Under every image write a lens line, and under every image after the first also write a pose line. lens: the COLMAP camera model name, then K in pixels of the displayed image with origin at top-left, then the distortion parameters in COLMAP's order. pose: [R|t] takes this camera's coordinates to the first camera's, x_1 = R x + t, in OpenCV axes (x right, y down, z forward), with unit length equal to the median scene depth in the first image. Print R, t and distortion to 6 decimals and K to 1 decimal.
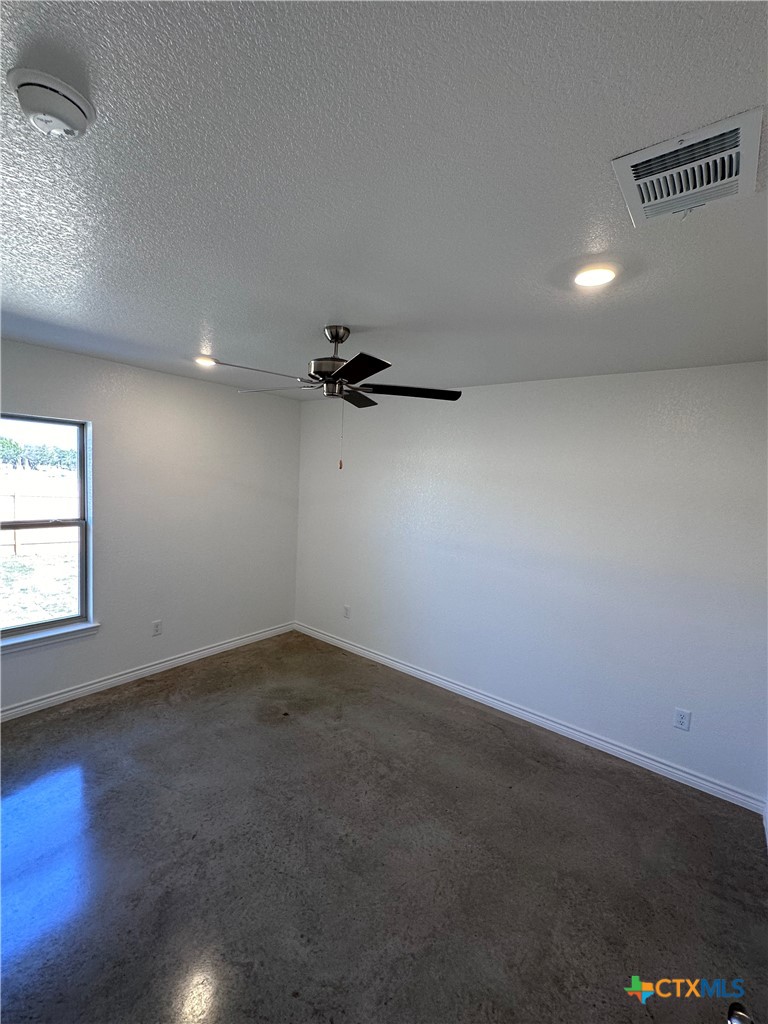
lens RADIAL K [[436.9, 0, 384.0], [0, 436.9, 512.0], [0, 0, 1]] dist [-0.010093, 0.000207]
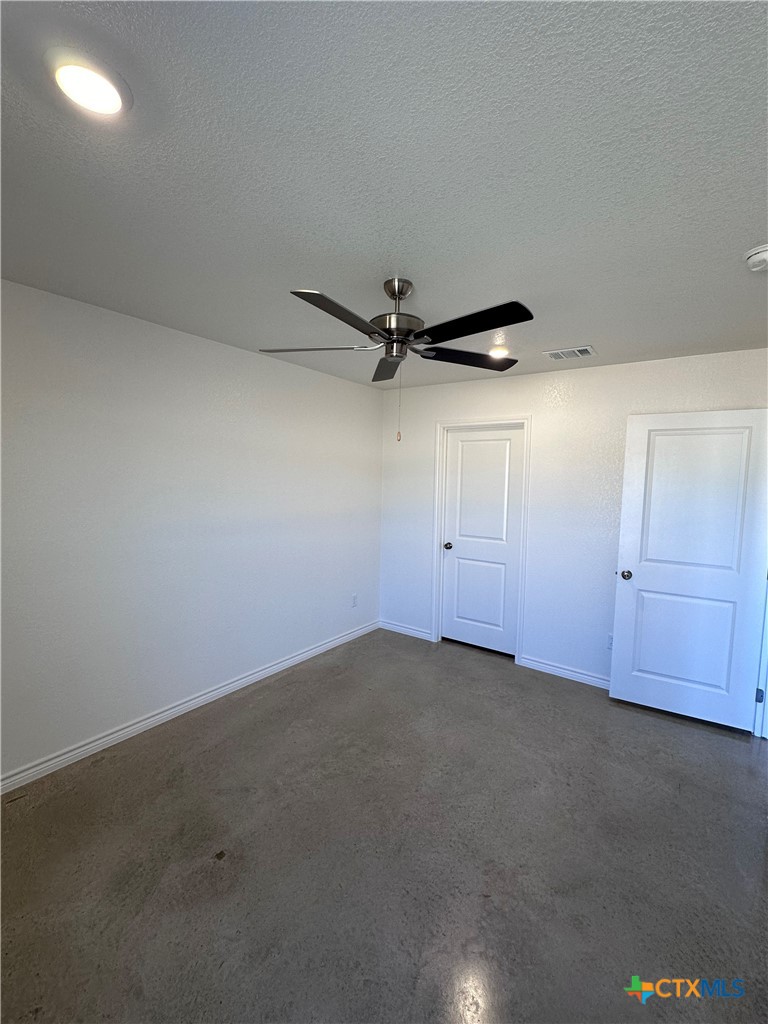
lens RADIAL K [[449.2, 0, 383.8], [0, 449.2, 507.1], [0, 0, 1]] dist [-0.003590, -0.000654]
pose [[-0.055887, -0.122134, 0.990939, -0.958252], [0.060579, 0.990247, 0.125466, -0.067954], [-0.996598, 0.067042, -0.047943, 0.973308]]
